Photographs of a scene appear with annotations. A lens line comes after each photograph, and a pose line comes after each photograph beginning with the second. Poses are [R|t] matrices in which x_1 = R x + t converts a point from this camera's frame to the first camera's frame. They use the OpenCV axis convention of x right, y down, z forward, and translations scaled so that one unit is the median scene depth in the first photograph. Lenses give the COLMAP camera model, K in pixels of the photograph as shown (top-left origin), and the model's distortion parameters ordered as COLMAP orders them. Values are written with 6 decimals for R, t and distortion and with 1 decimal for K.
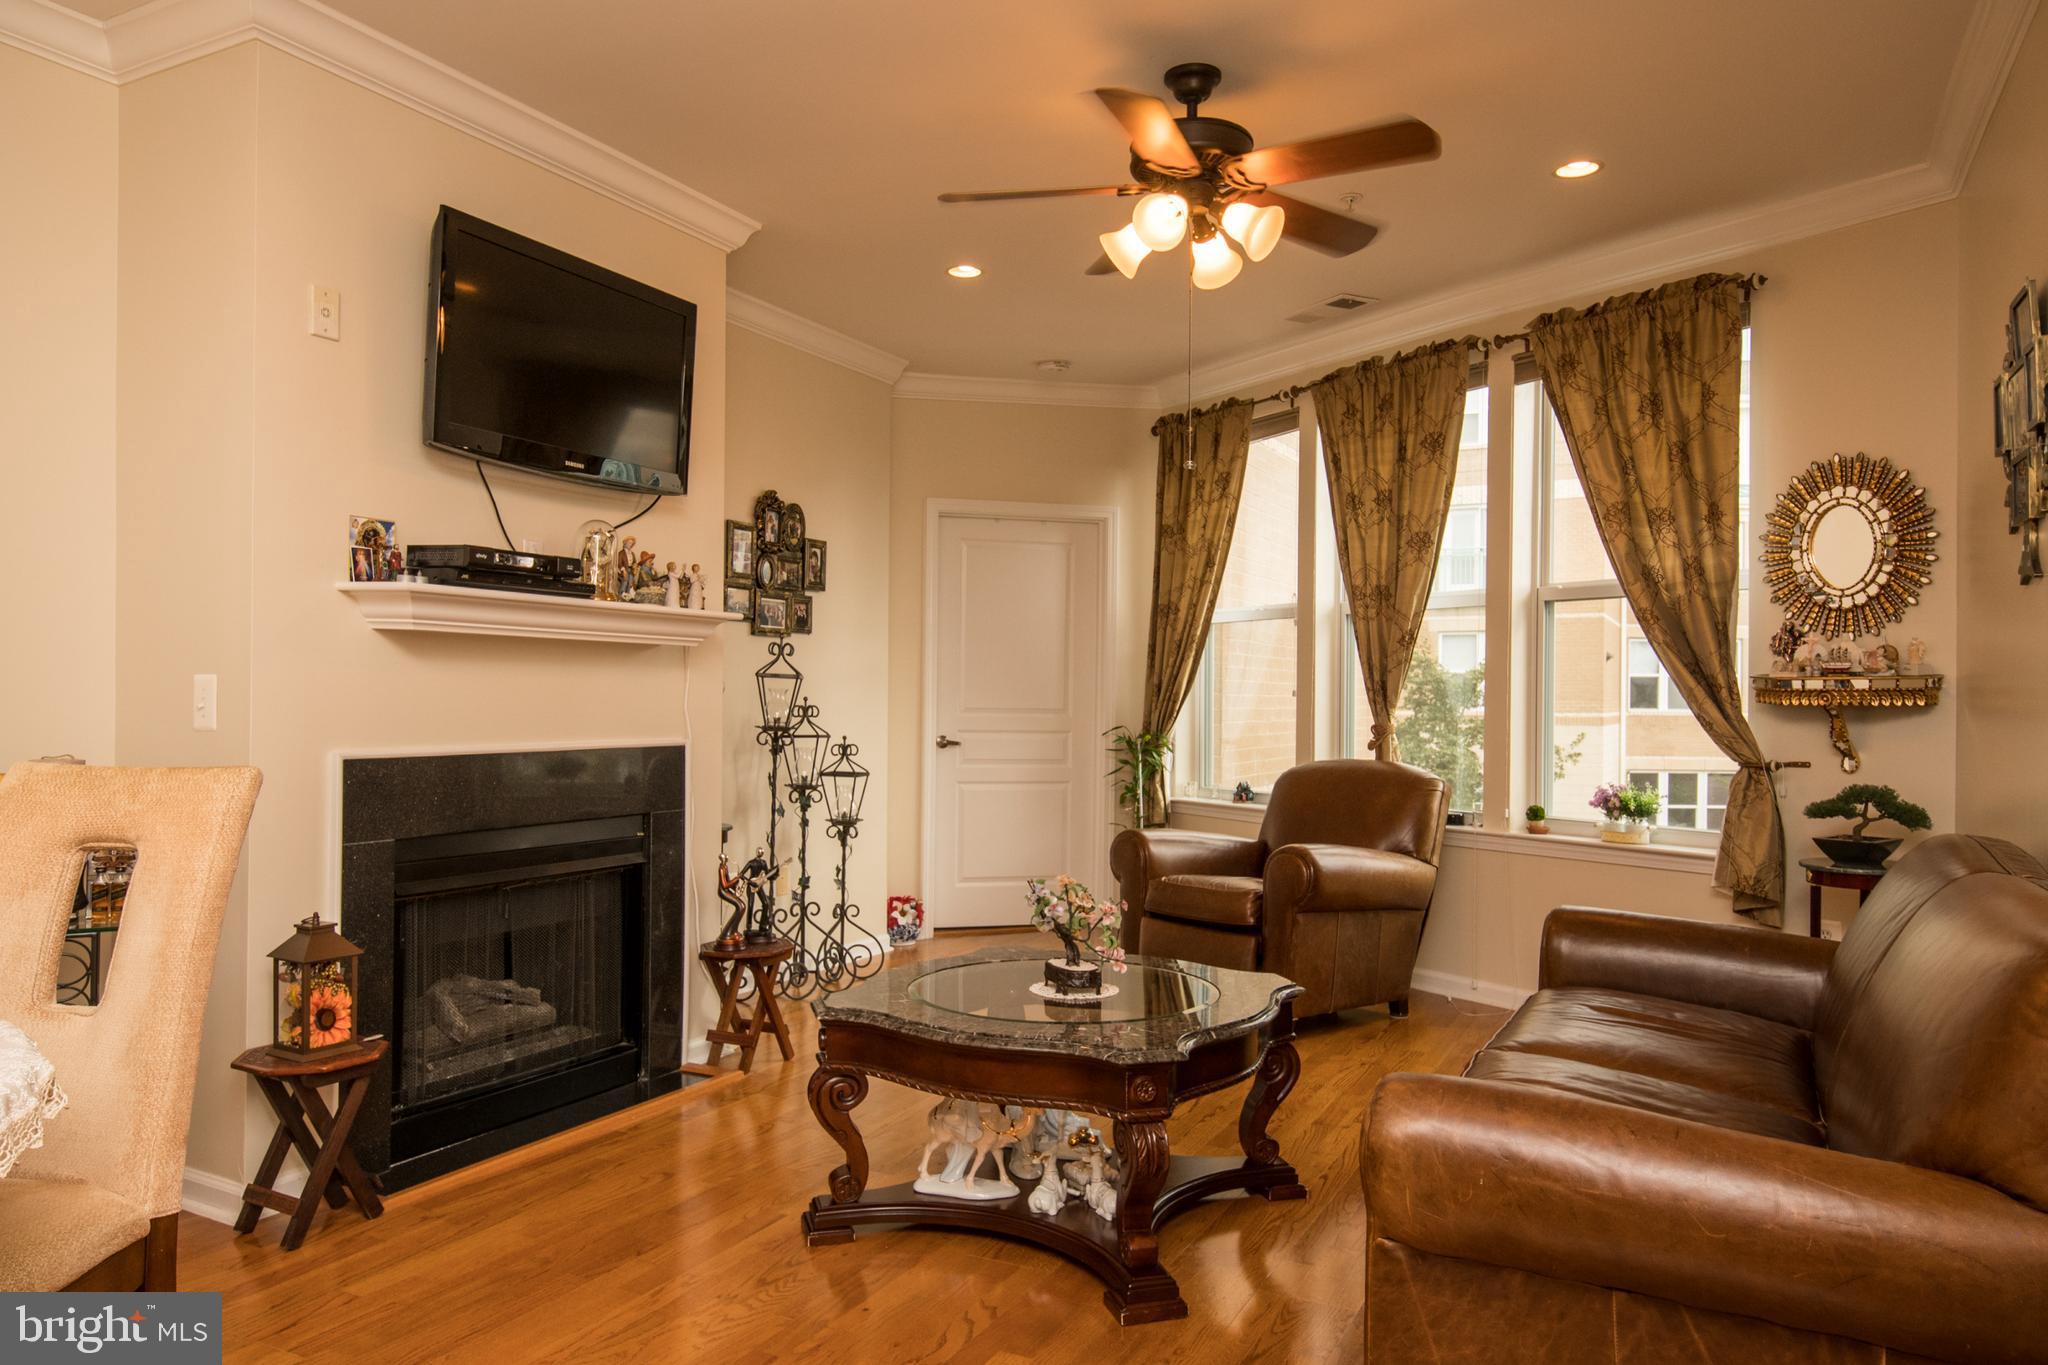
lens RADIAL K [[1388.8, 0, 1016.2], [0, 1388.8, 697.7], [0, 0, 1]] dist [0.013121, -0.001299]
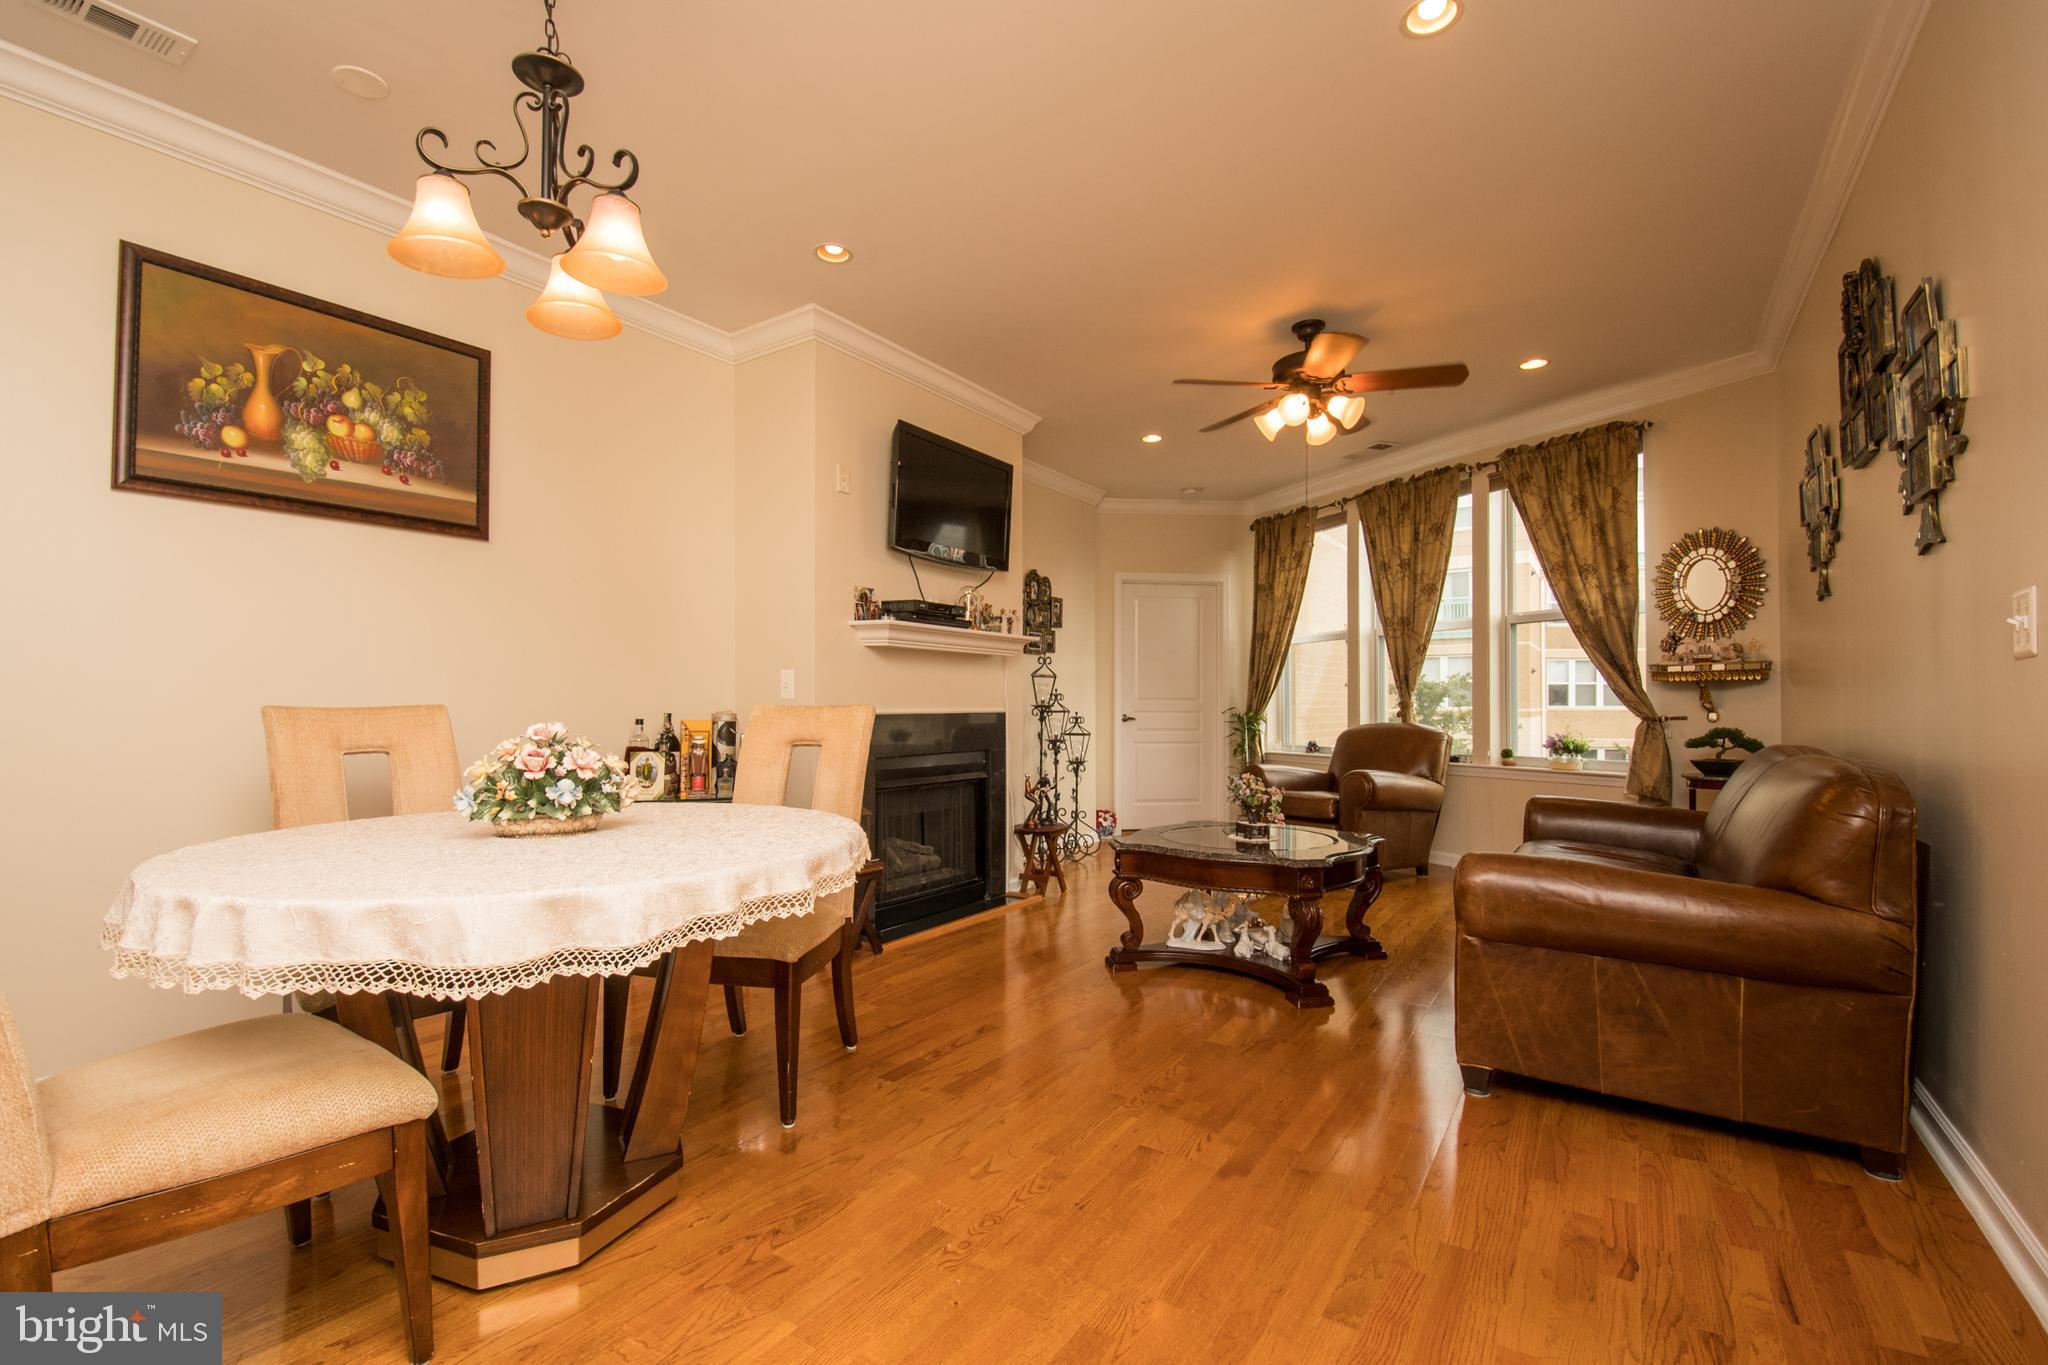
lens RADIAL K [[904.0, 0, 1015.9], [0, 904.0, 699.1], [0, 0, 1]] dist [0.019156, -0.025961]
pose [[0.993709, -0.011028, -0.111449, -0.082834], [0.010026, 0.999904, -0.009542, 0.024431], [0.111544, 0.008365, 0.993724, -0.127011]]
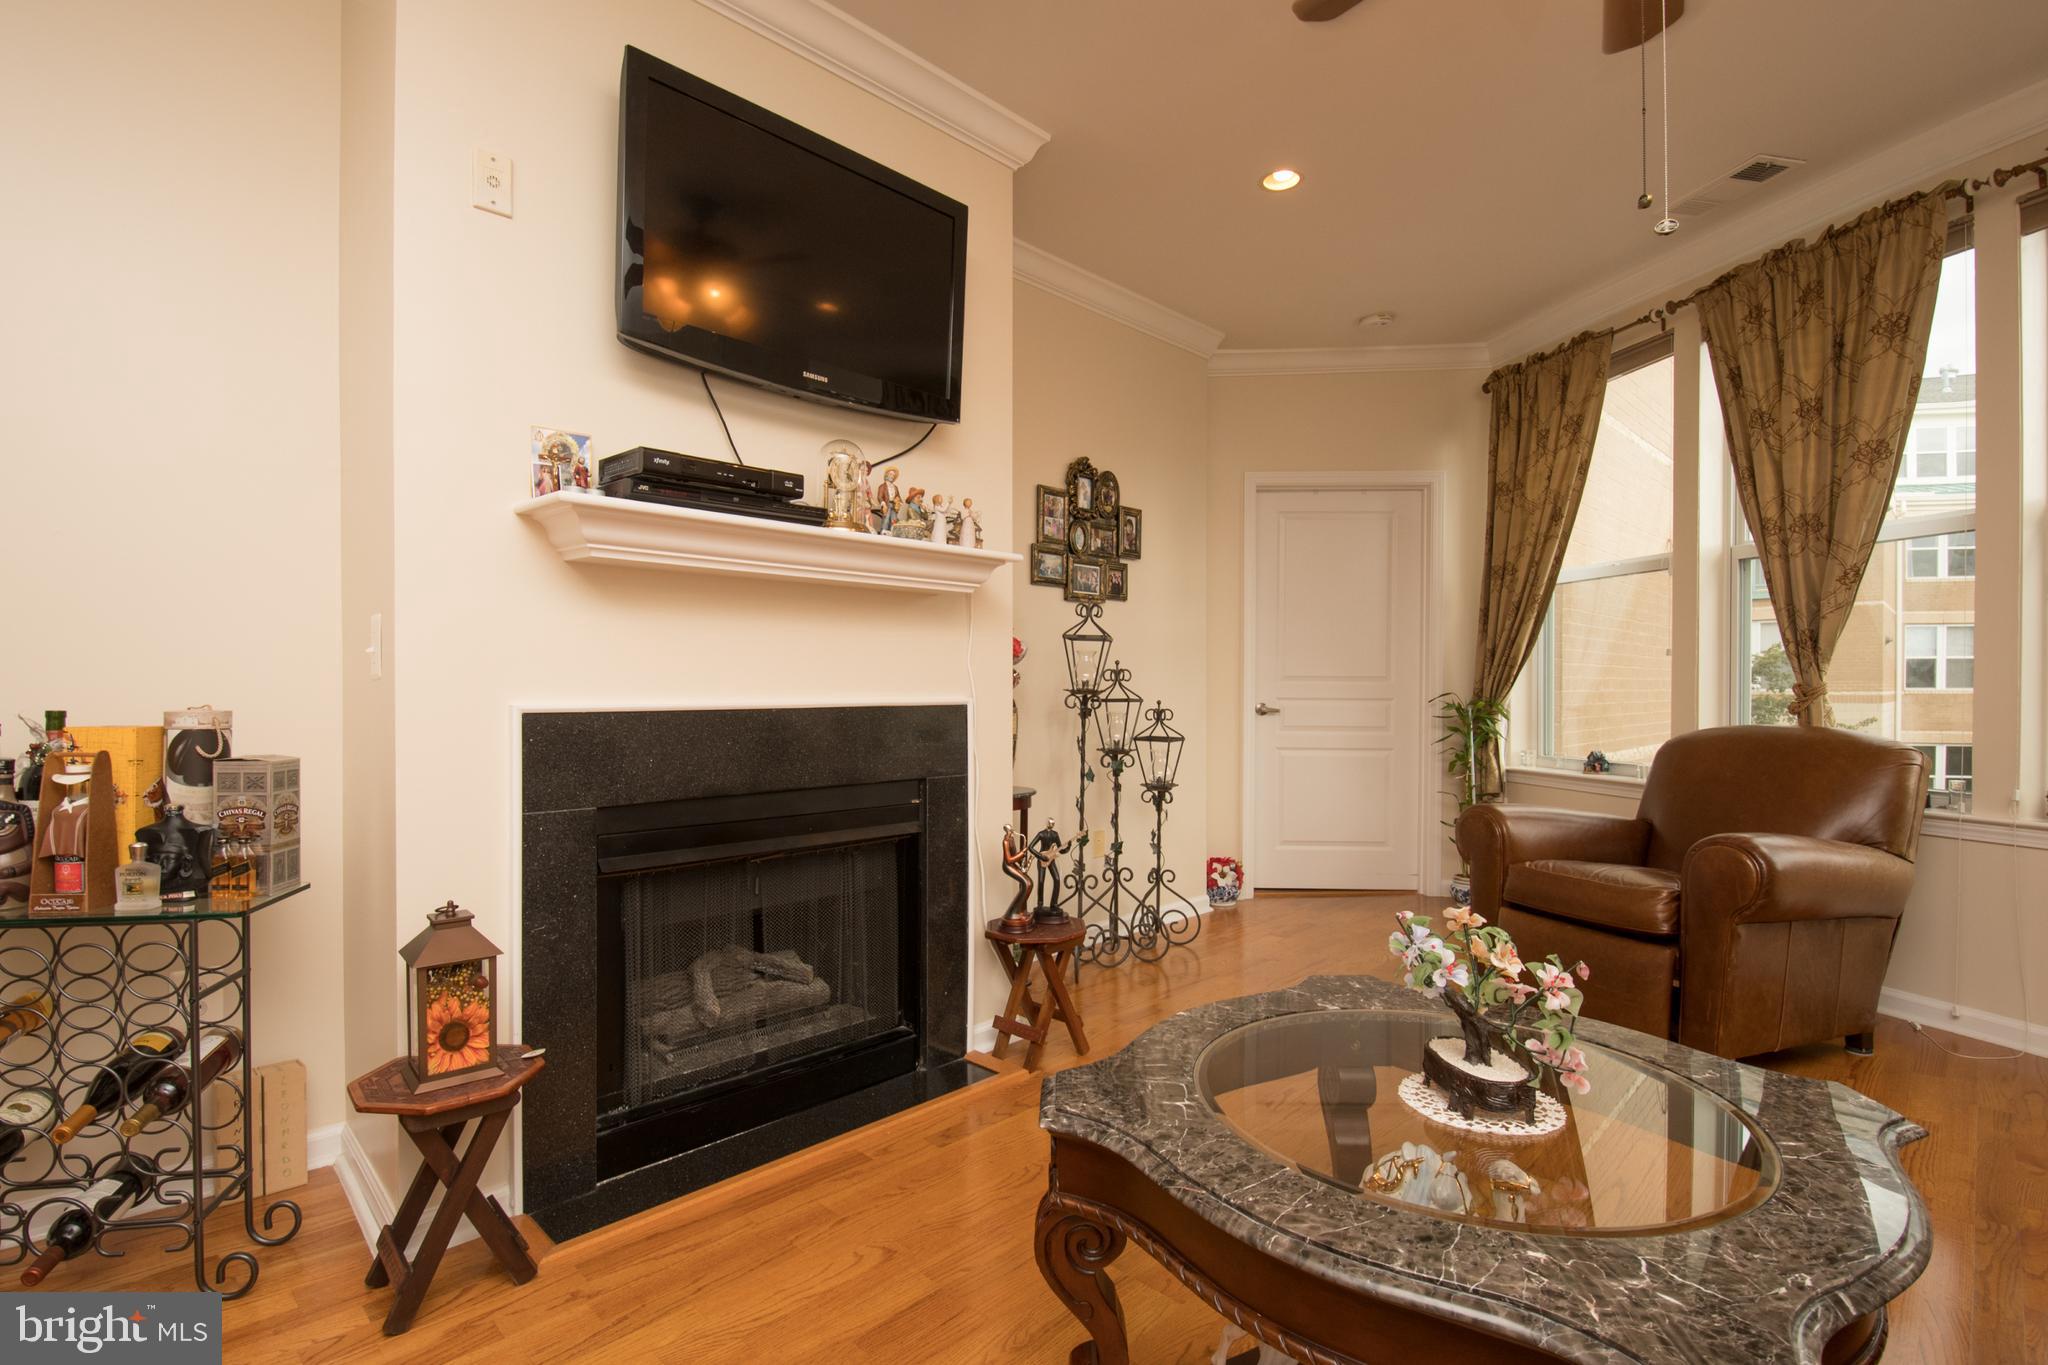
lens RADIAL K [[965.8, 0, 1014.5], [0, 965.8, 701.0], [0, 0, 1]] dist [0.015972, -0.025912]
pose [[0.952690, -0.004753, -0.303906, -0.012956], [0.008638, 0.999897, 0.011439, 0.021389], [0.303820, -0.013523, 0.952633, 0.347043]]
